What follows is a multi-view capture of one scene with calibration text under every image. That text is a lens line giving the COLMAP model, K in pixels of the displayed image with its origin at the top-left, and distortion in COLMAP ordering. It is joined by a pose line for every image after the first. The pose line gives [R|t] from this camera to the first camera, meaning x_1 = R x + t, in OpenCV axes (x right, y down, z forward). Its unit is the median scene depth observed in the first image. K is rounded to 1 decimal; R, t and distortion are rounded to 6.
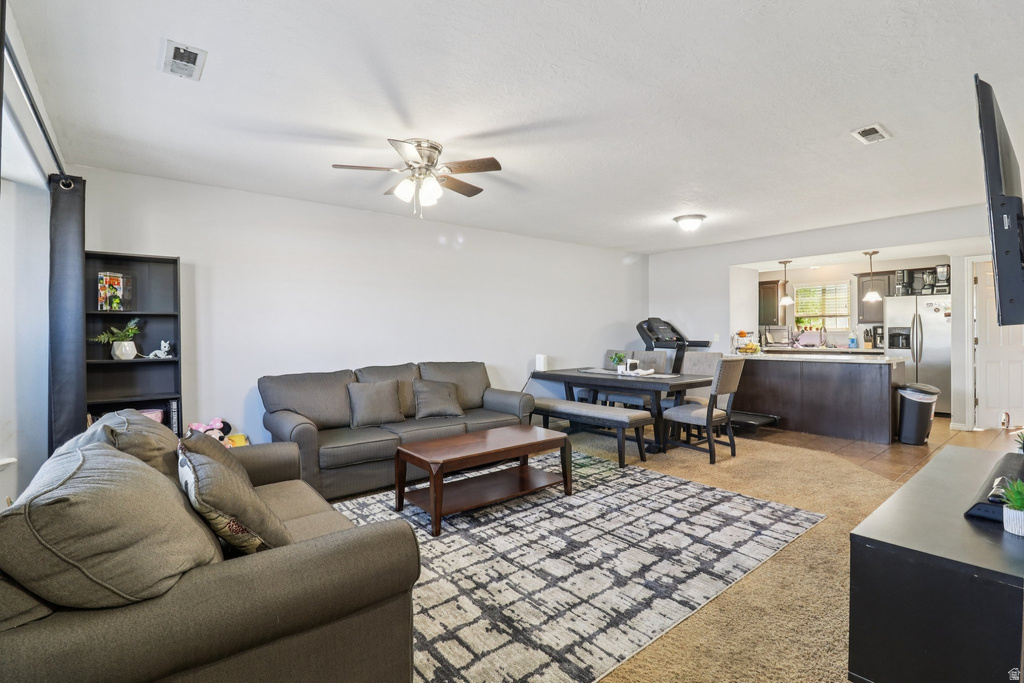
lens RADIAL K [[479.0, 0, 509.3], [0, 479.0, 329.0], [0, 0, 1]] dist [-0.002108, -0.013053]
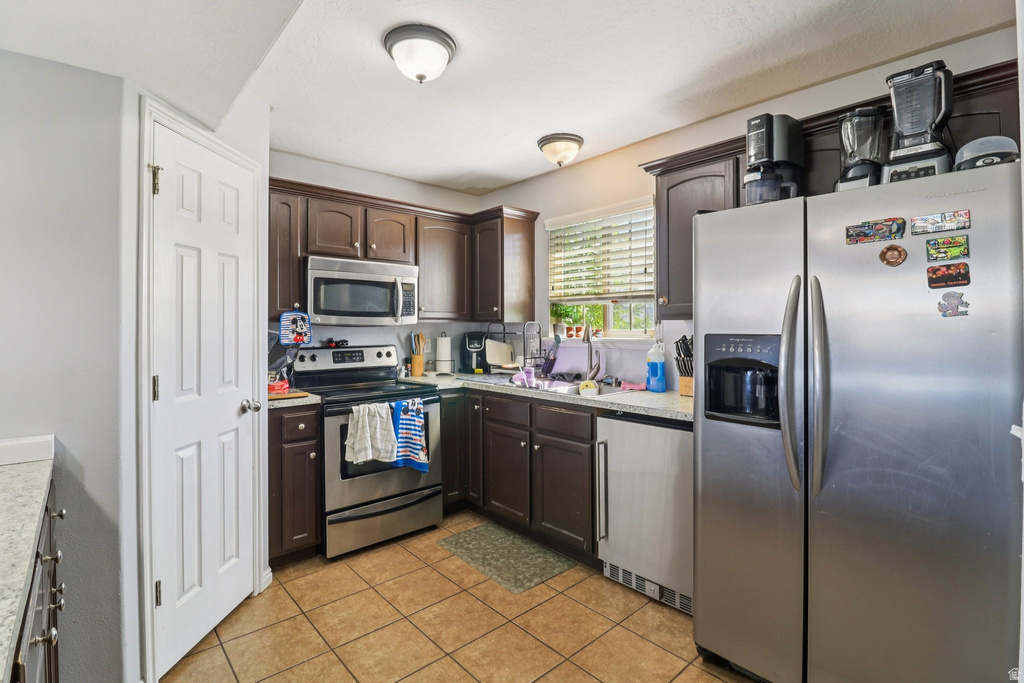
lens RADIAL K [[479.0, 0, 509.3], [0, 479.0, 329.0], [0, 0, 1]] dist [-0.002108, -0.013053]
pose [[0.998597, 0.004333, 0.052770, 0.838216], [-0.004893, 0.999933, 0.010490, -0.010090], [-0.052721, -0.010733, 0.998552, 0.927139]]
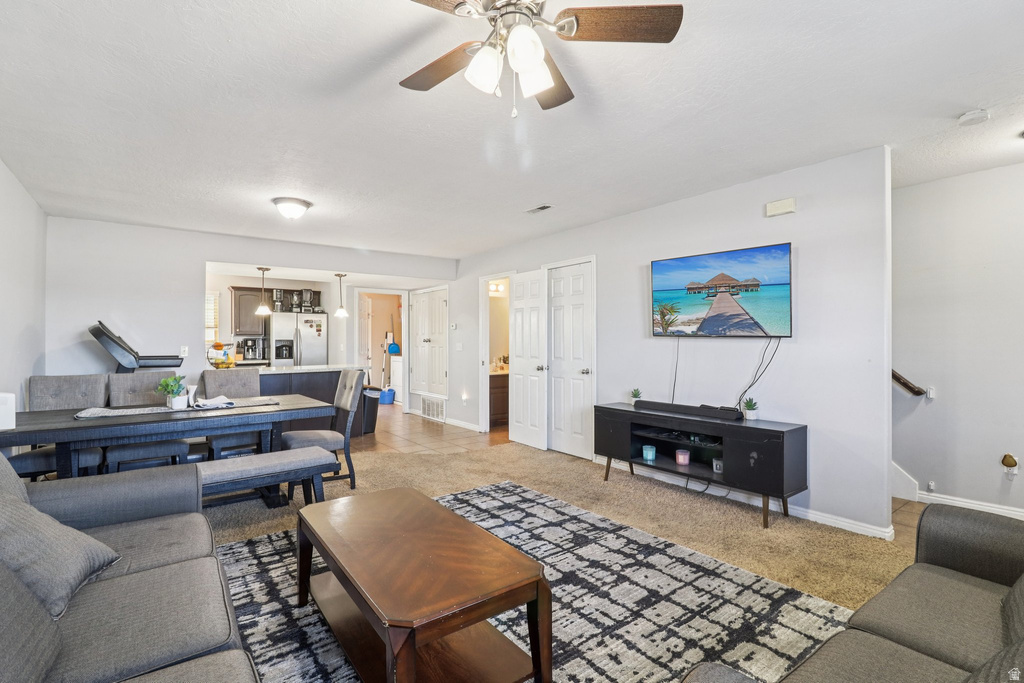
lens RADIAL K [[479.0, 0, 509.3], [0, 479.0, 329.0], [0, 0, 1]] dist [-0.002108, -0.013053]
pose [[0.032527, 0.031595, 0.998971, -0.366175], [-0.001276, 0.999501, -0.031570, 0.007140], [-0.999470, -0.000248, 0.032551, 0.519122]]
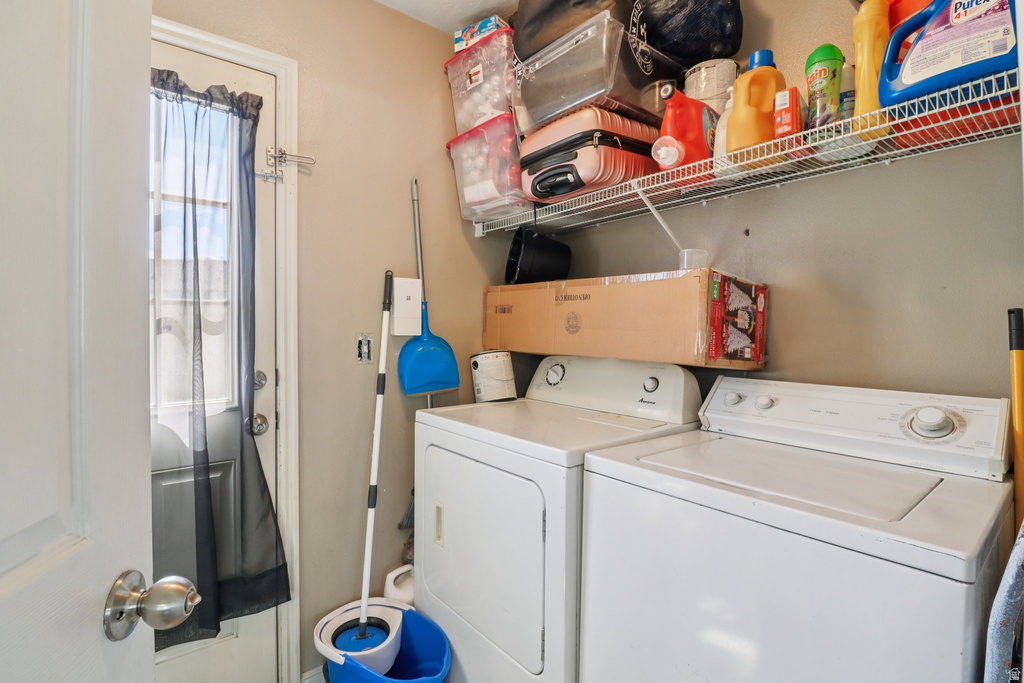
lens RADIAL K [[479.0, 0, 509.3], [0, 479.0, 329.0], [0, 0, 1]] dist [-0.002108, -0.013053]
pose [[-0.007639, 0.000458, 0.999971, 1.030957], [-0.002317, 0.999997, -0.000476, 0.000357], [-0.999968, -0.002321, -0.007638, 0.940416]]
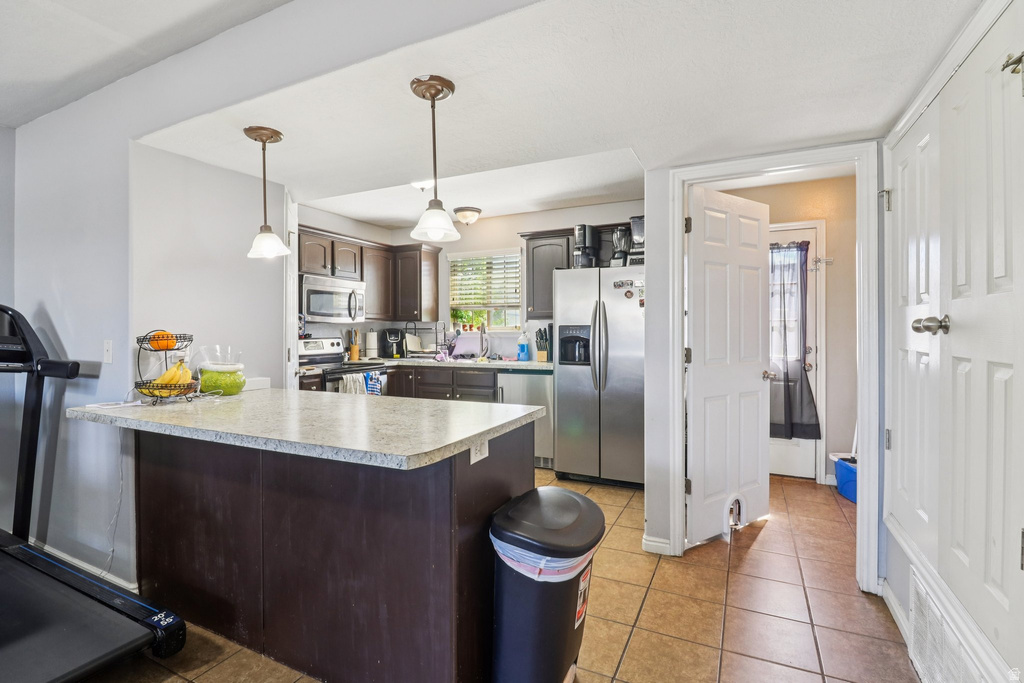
lens RADIAL K [[479.0, 0, 509.3], [0, 479.0, 329.0], [0, 0, 1]] dist [-0.002108, -0.013053]
pose [[0.905349, 0.003812, 0.424652, 0.630370], [-0.004861, 0.999987, 0.001388, 0.000109], [-0.424641, -0.003321, 0.905356, 0.648393]]
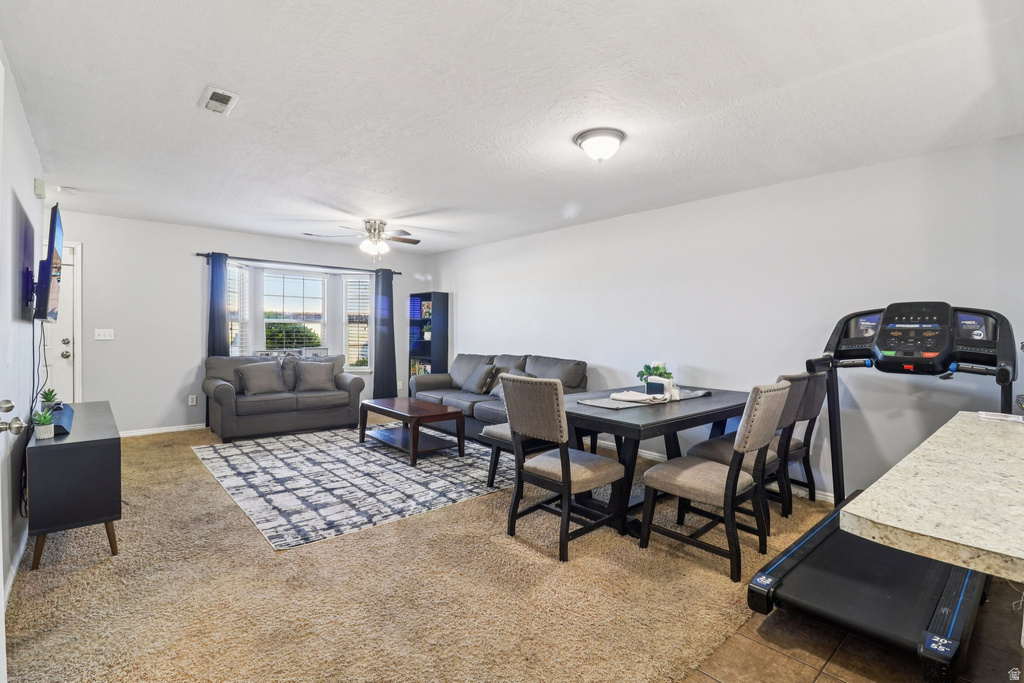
lens RADIAL K [[479.0, 0, 509.3], [0, 479.0, 329.0], [0, 0, 1]] dist [-0.002108, -0.013053]
pose [[0.038622, 0.006475, -0.999233, 0.822377], [-0.006830, 0.999957, 0.006216, -0.001131], [0.999231, 0.006585, 0.038664, 0.745105]]
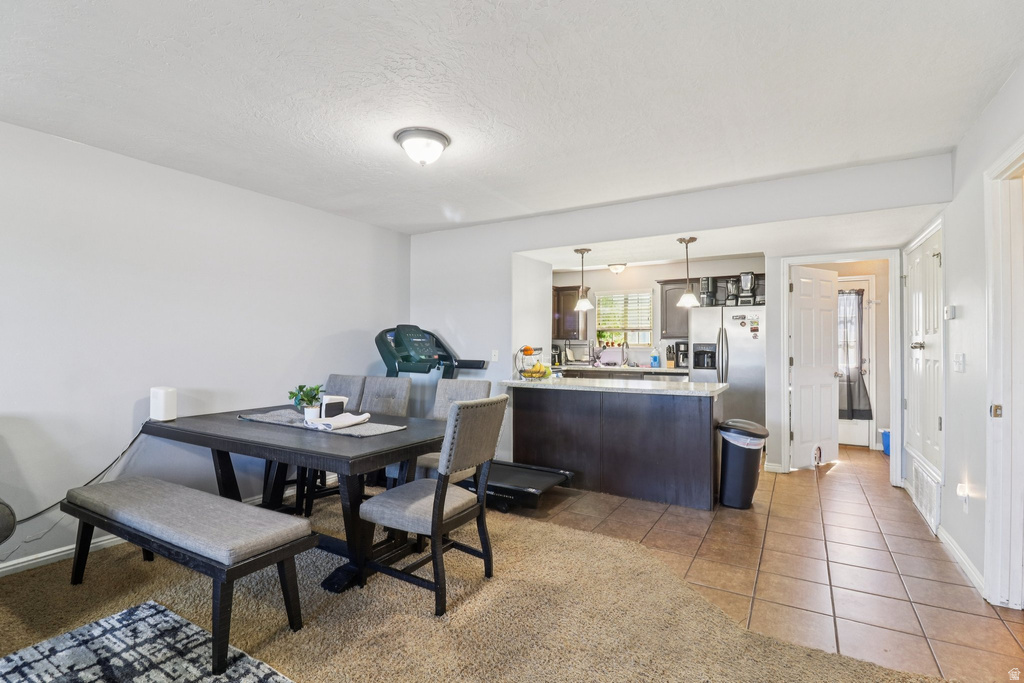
lens RADIAL K [[480.0, 0, 508.2], [0, 480.0, 336.6], [0, 0, 1]] dist [-0.013162, -0.000793]
pose [[0.939227, 0.015749, 0.342936, 0.242833], [-0.011575, 0.999832, -0.014213, 0.000195], [-0.343102, 0.009380, 0.939251, 0.388323]]
